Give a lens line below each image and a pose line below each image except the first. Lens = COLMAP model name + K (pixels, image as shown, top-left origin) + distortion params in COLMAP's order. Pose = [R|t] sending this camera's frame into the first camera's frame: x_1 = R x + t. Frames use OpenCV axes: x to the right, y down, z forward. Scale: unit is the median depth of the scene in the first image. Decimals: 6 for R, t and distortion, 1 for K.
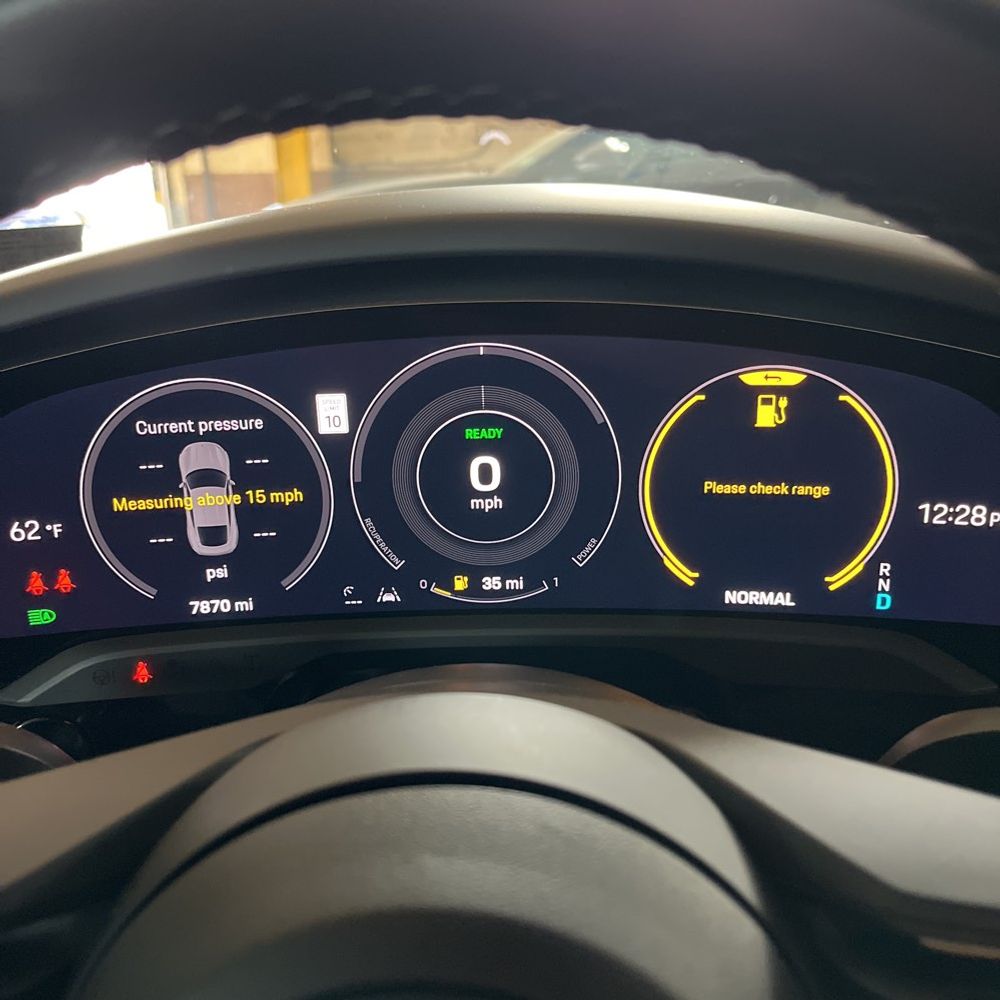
lens RADIAL K [[1012.2, 0, 502.5], [0, 1012.2, 502.6], [0, 0, 1]] dist [0.025033, 0.000000]
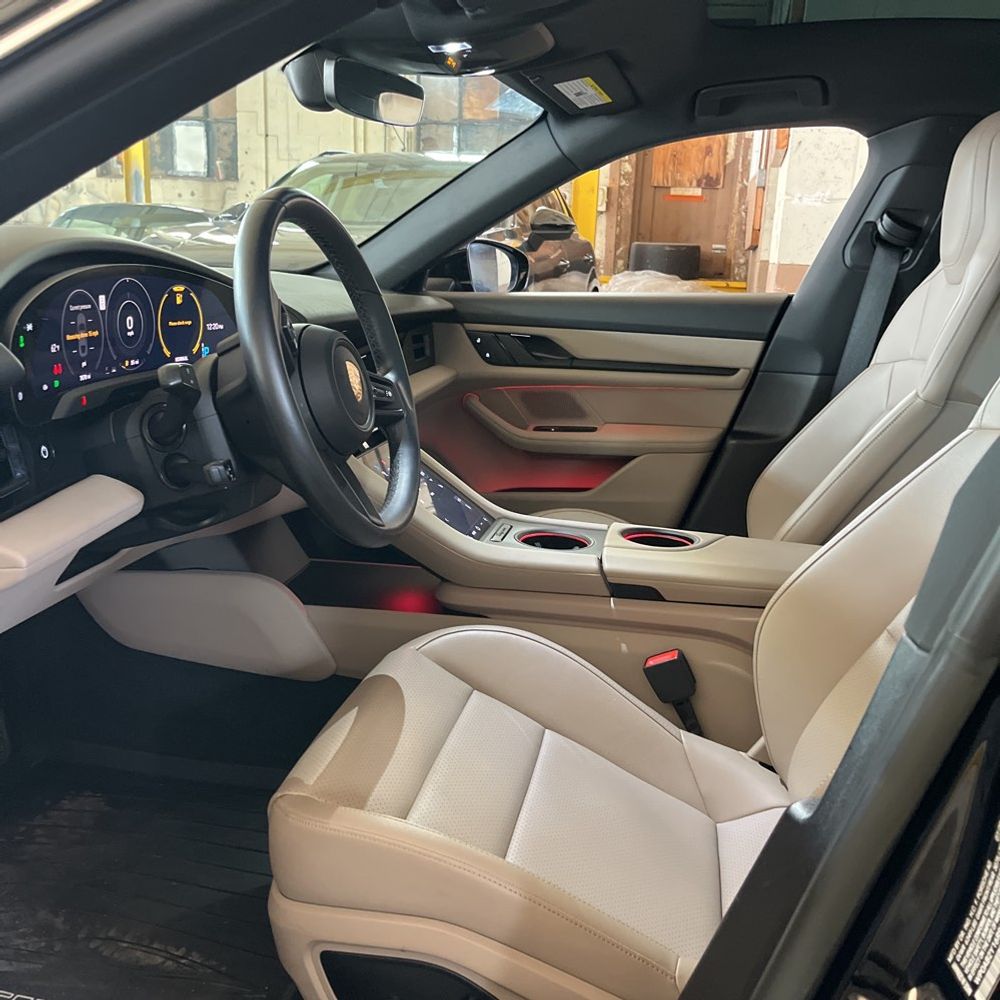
lens RADIAL K [[1012.2, 0, 507.7], [0, 1012.2, 505.2], [0, 0, 1]] dist [0.025033, 0.000000]
pose [[0.155619, -0.206918, 0.965903, -2.890608], [0.279977, 0.946957, 0.157751, 0.324374], [-0.947310, 0.245882, 0.205297, -0.556074]]
